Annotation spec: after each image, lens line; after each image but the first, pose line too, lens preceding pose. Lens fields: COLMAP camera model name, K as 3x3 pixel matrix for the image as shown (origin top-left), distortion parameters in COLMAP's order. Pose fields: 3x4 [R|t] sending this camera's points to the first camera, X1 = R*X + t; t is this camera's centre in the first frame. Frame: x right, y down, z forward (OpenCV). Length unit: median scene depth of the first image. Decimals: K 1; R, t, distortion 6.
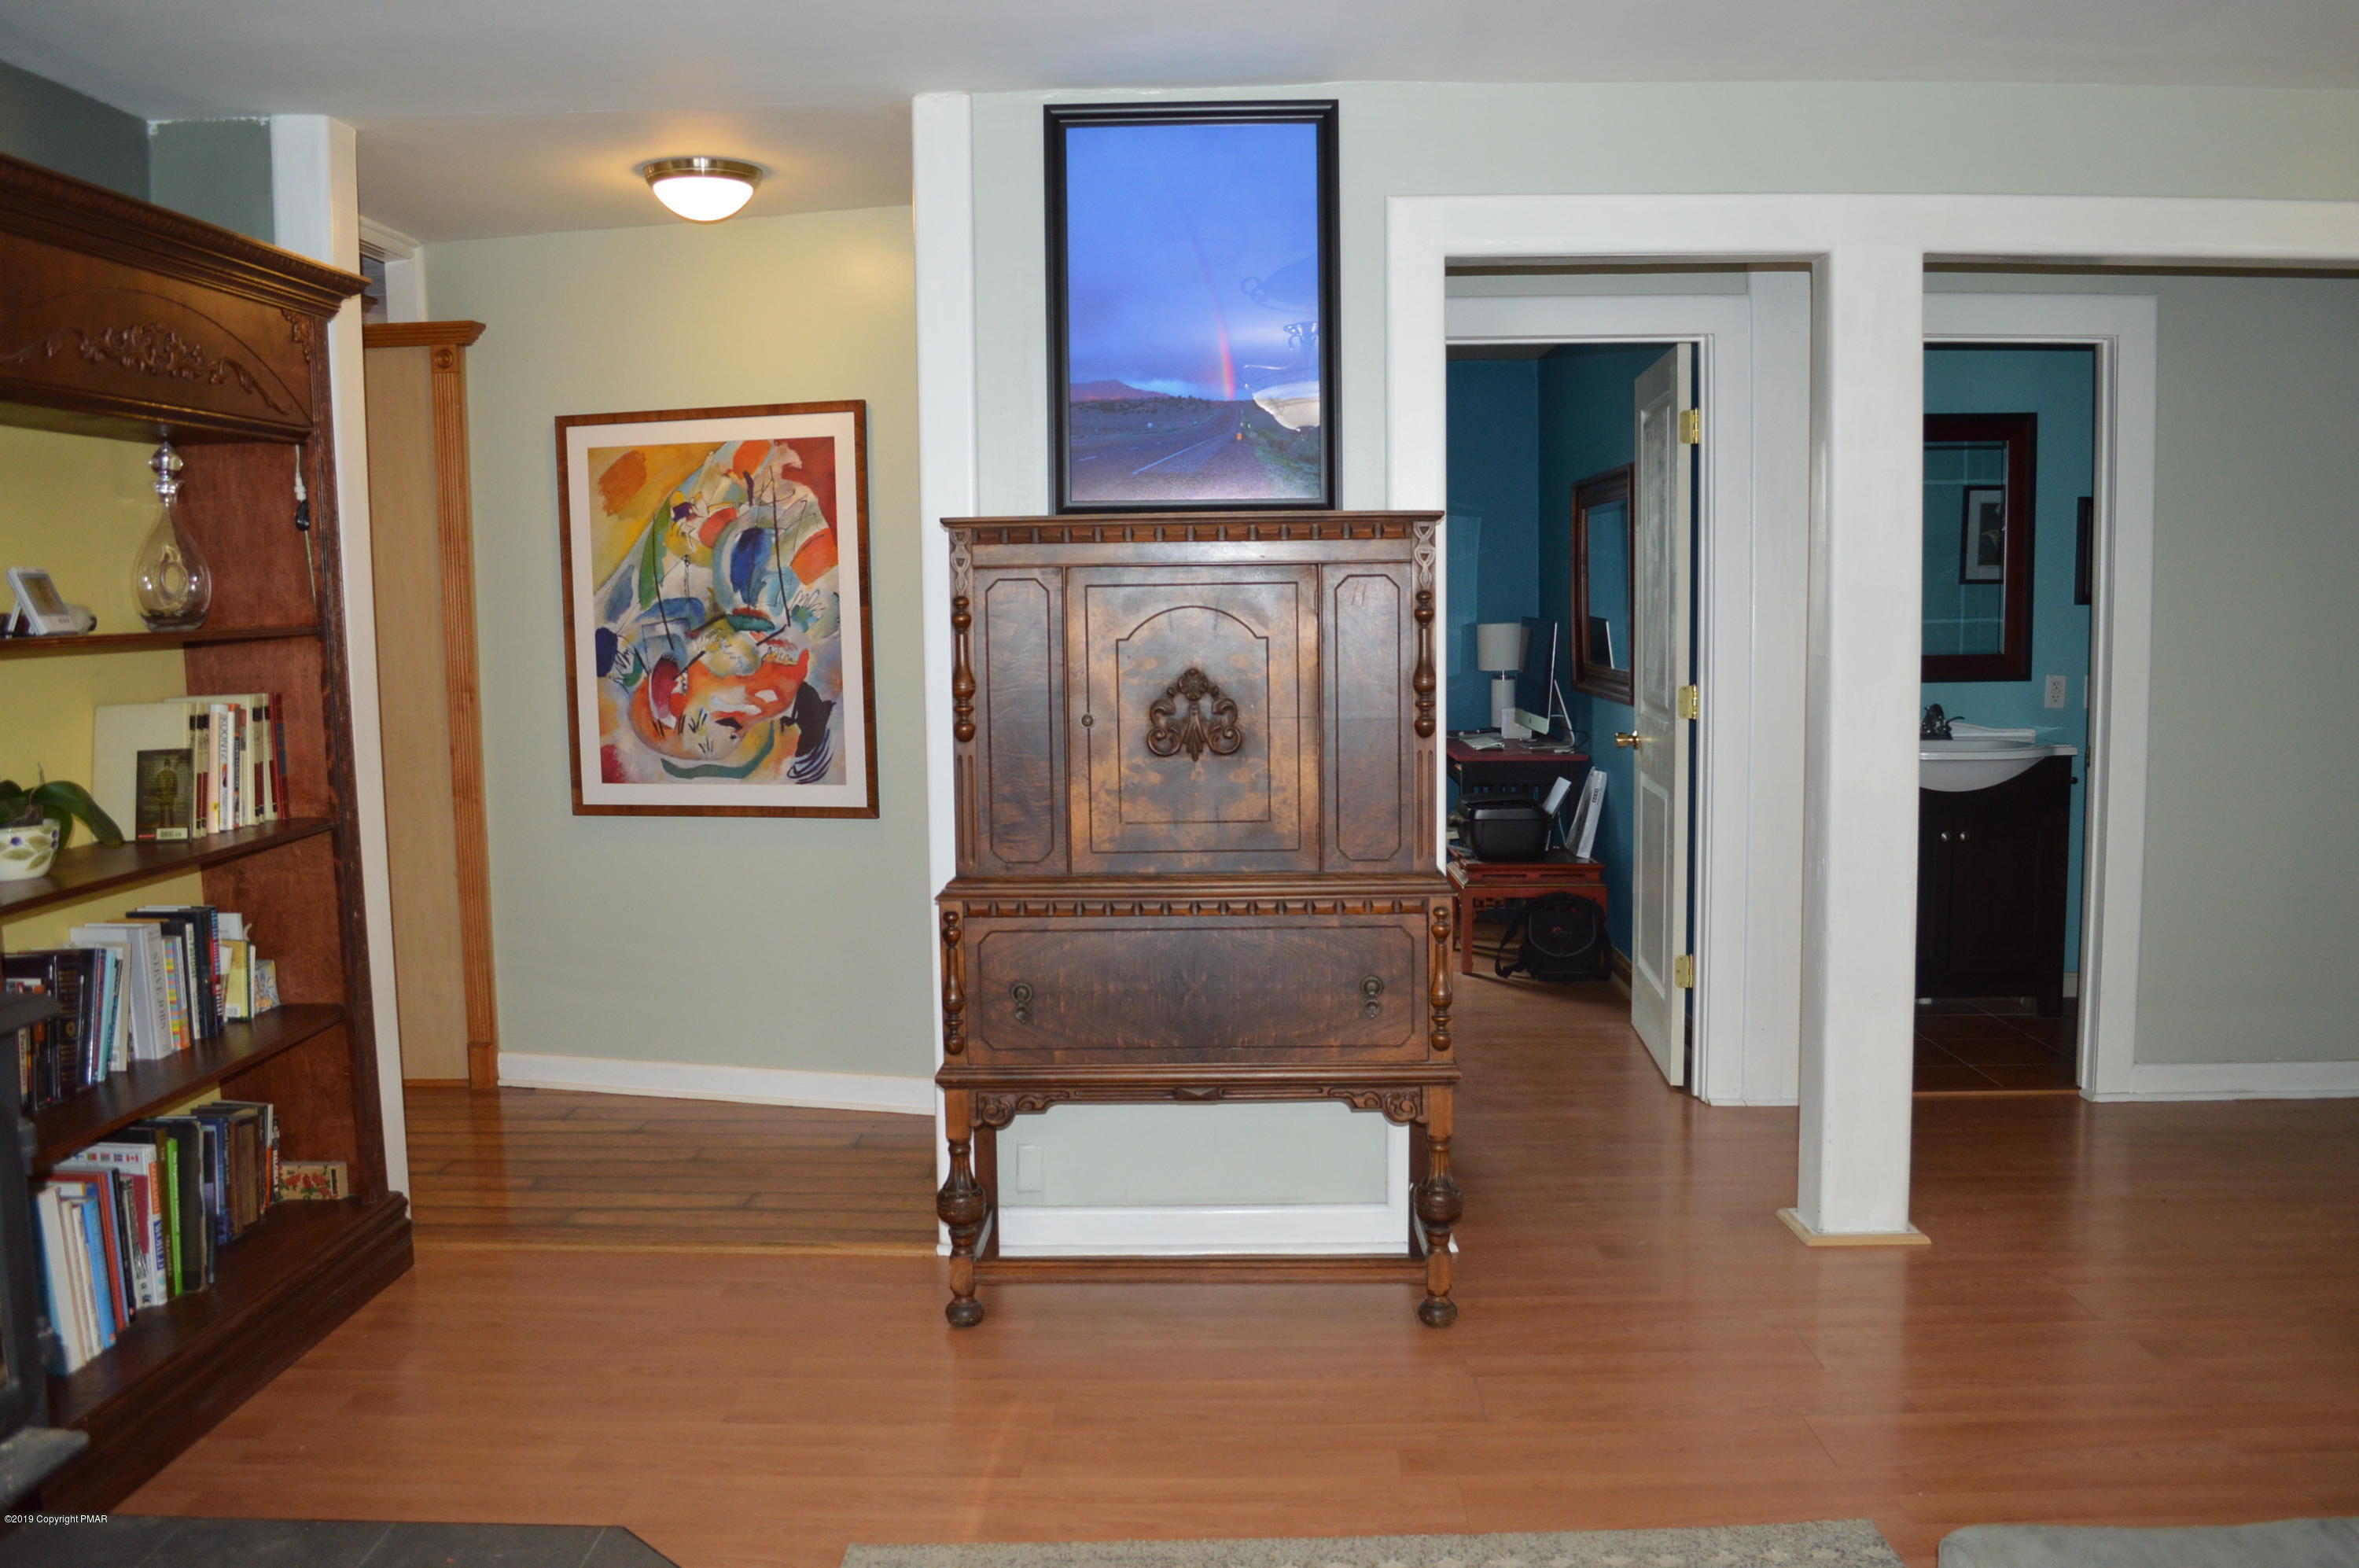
lens RADIAL K [[1895.8, 0, 1203.9], [0, 1895.8, 778.5], [0, 0, 1]] dist [-0.077942, 0.005142]
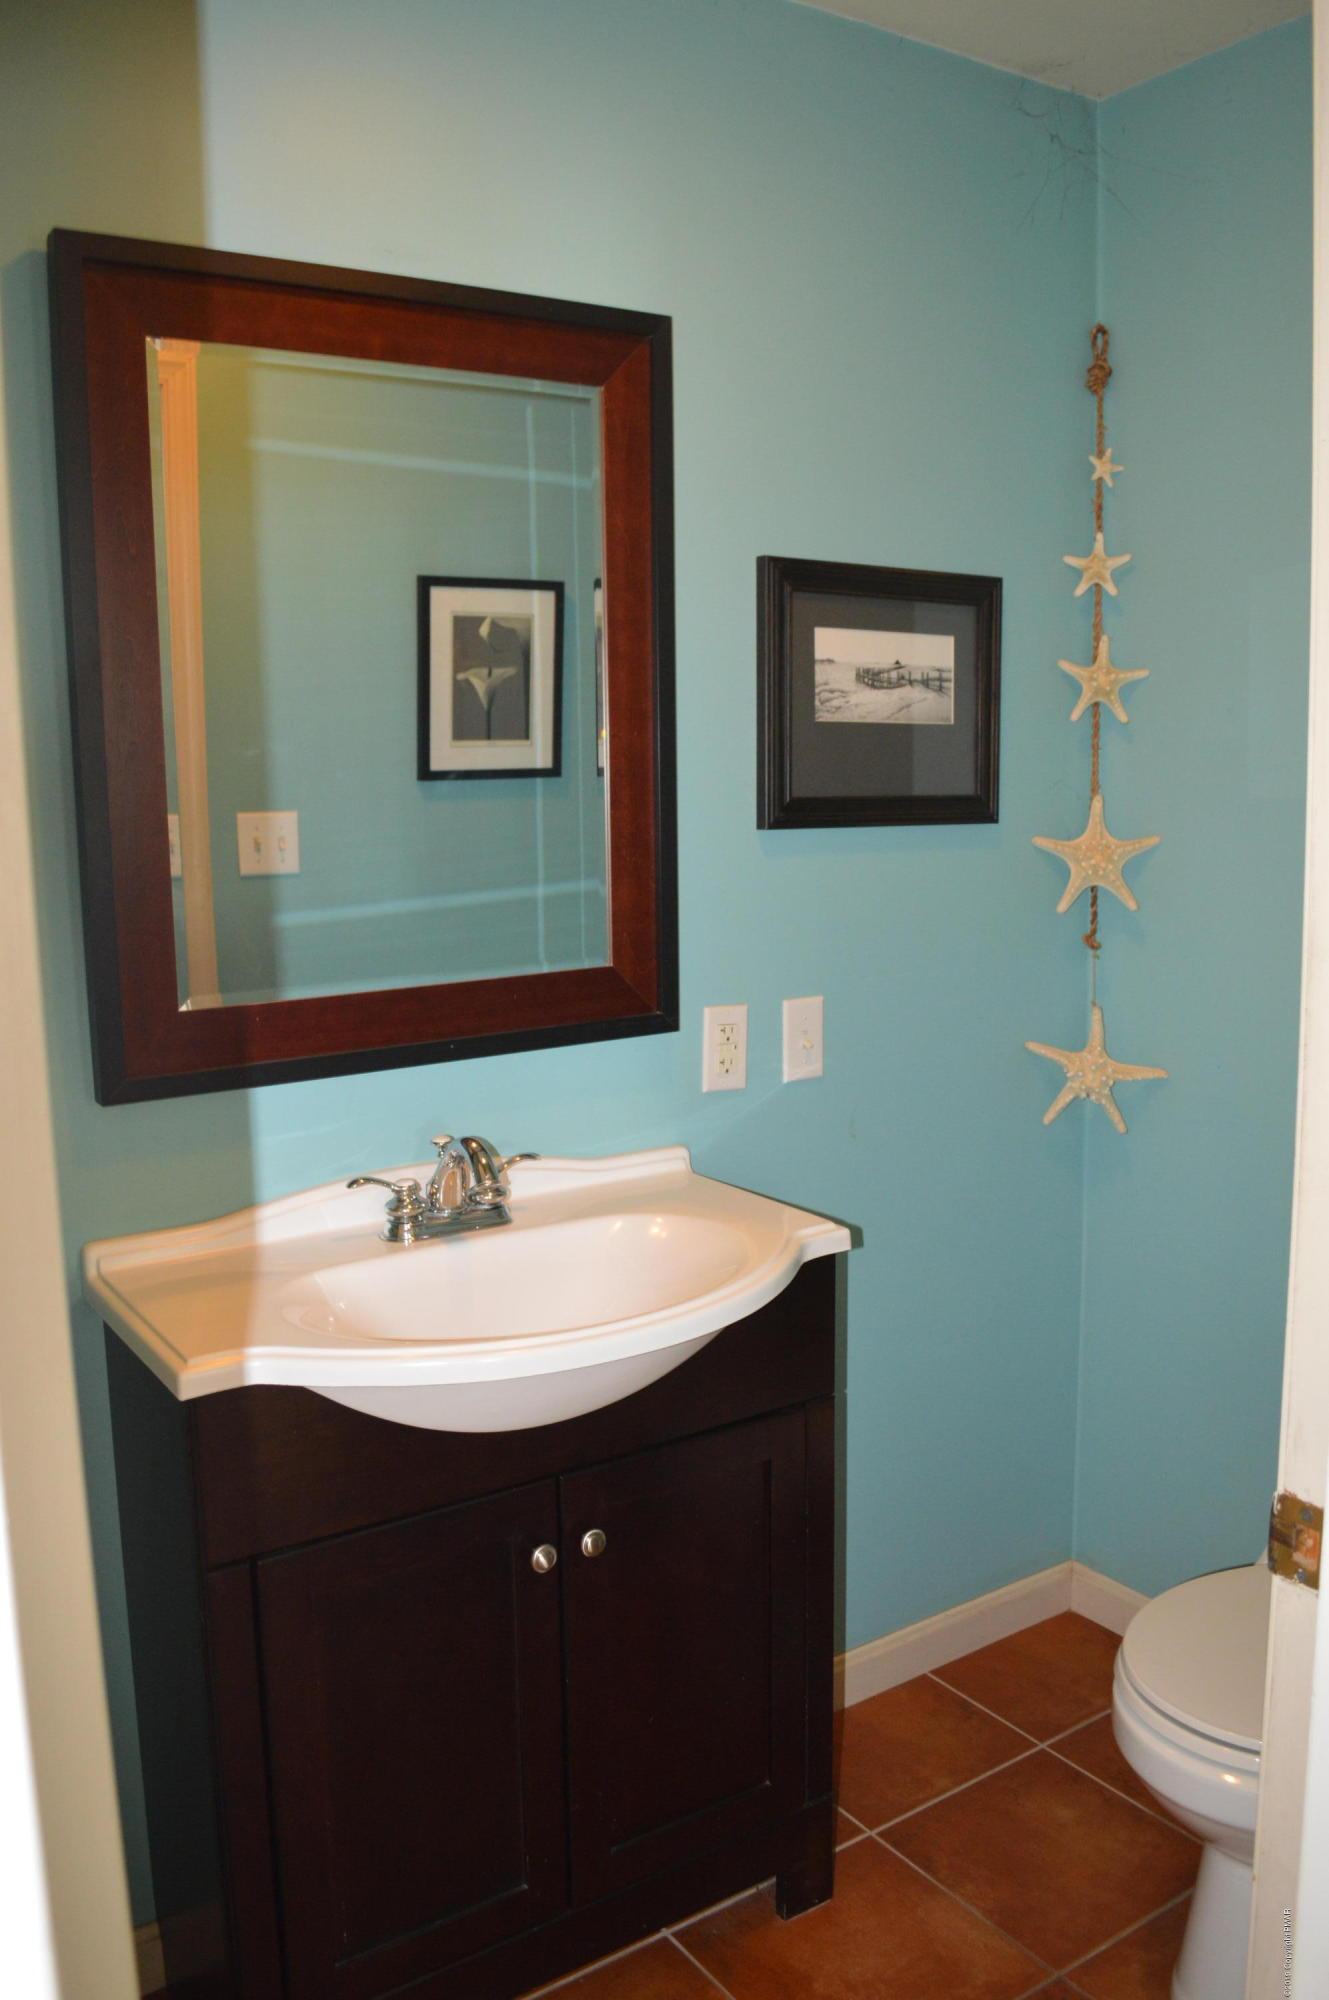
lens RADIAL K [[1602.7, 0, 664.5], [0, 1602.7, 1000.0], [0, 0, 1]] dist [-0.079296, 0.005269]
pose [[0.816824, -0.074446, 0.572064, 0.250815], [0.058272, 0.997214, 0.046569, -0.073638], [-0.573937, -0.004703, 0.818886, 0.726829]]
